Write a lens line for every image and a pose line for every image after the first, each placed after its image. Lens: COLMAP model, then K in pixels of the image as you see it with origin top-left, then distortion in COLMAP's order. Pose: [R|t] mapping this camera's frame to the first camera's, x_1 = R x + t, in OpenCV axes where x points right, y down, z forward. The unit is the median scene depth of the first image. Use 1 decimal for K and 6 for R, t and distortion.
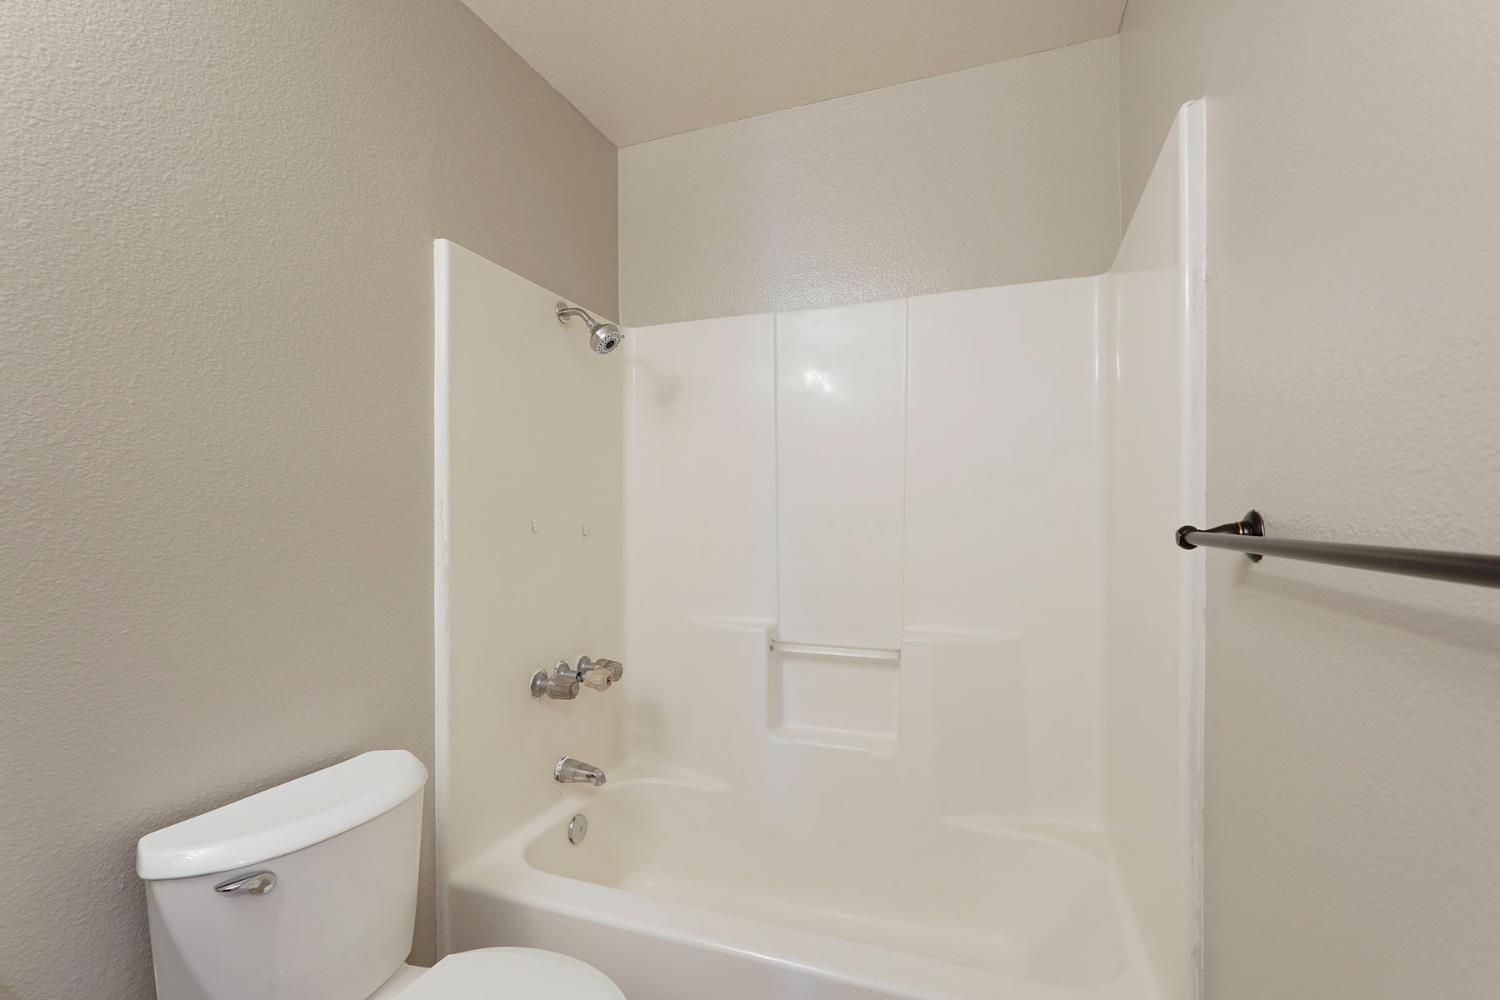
lens RADIAL K [[669.1, 0, 759.6], [0, 669.1, 505.9], [0, 0, 1]] dist [-0.012543, 0.010412]
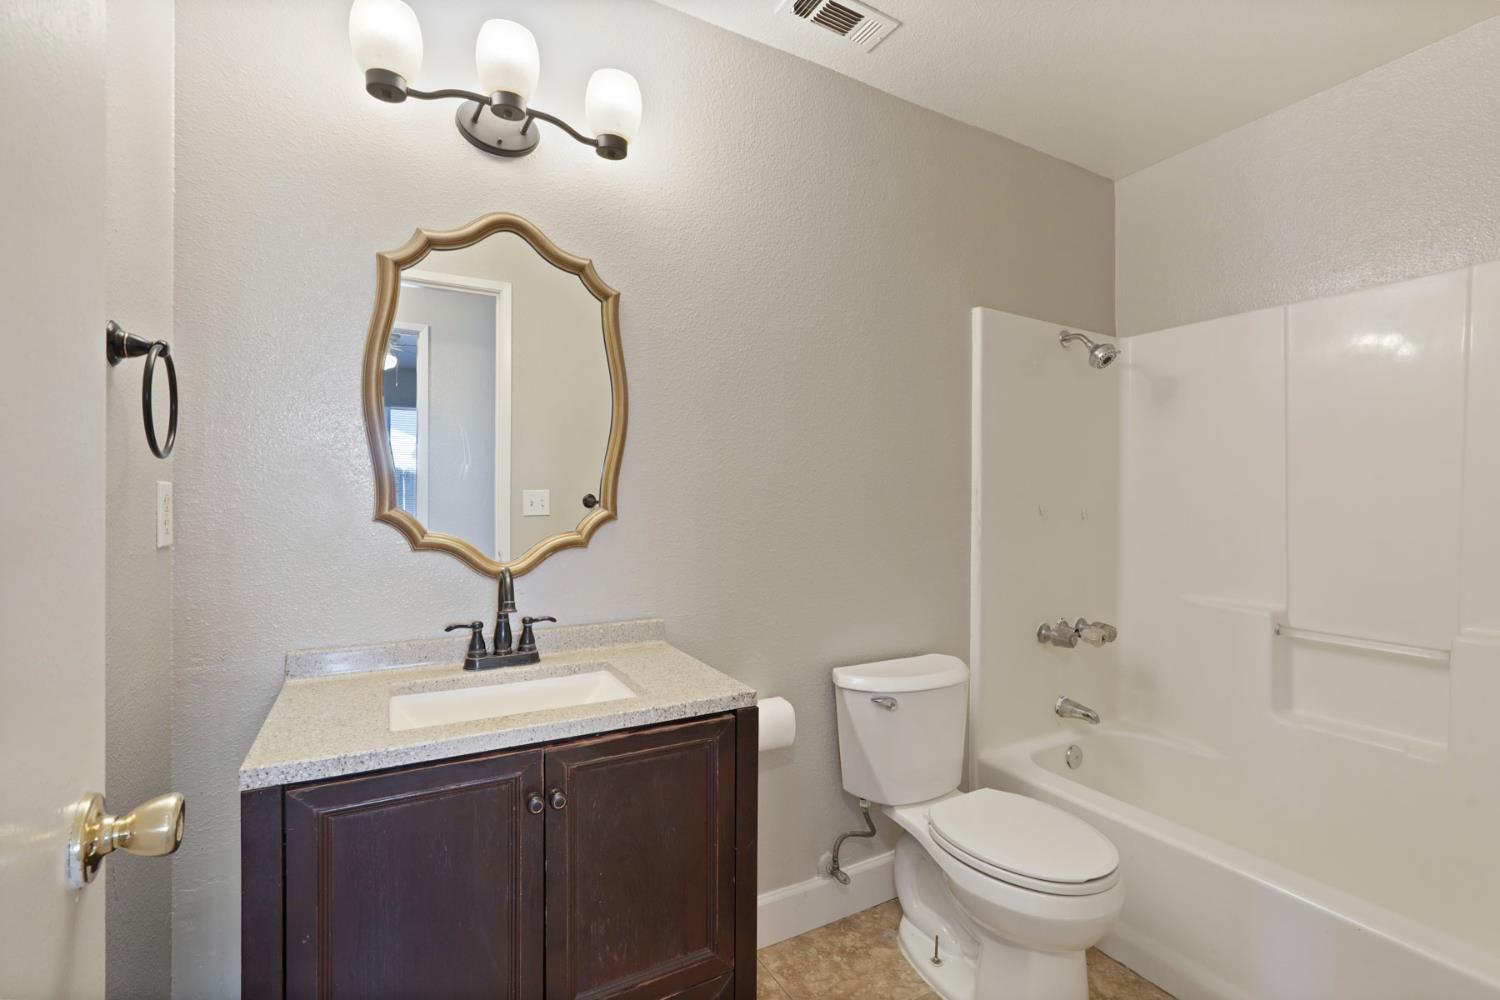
lens RADIAL K [[656.6, 0, 750.0], [0, 656.6, 500.0], [0, 0, 1]] dist [-0.008467, 0.000456]
pose [[0.755754, 0.008868, -0.654795, 0.063094], [-0.001505, 0.999929, 0.011806, -0.002629], [0.654853, -0.007937, 0.755714, -0.307739]]
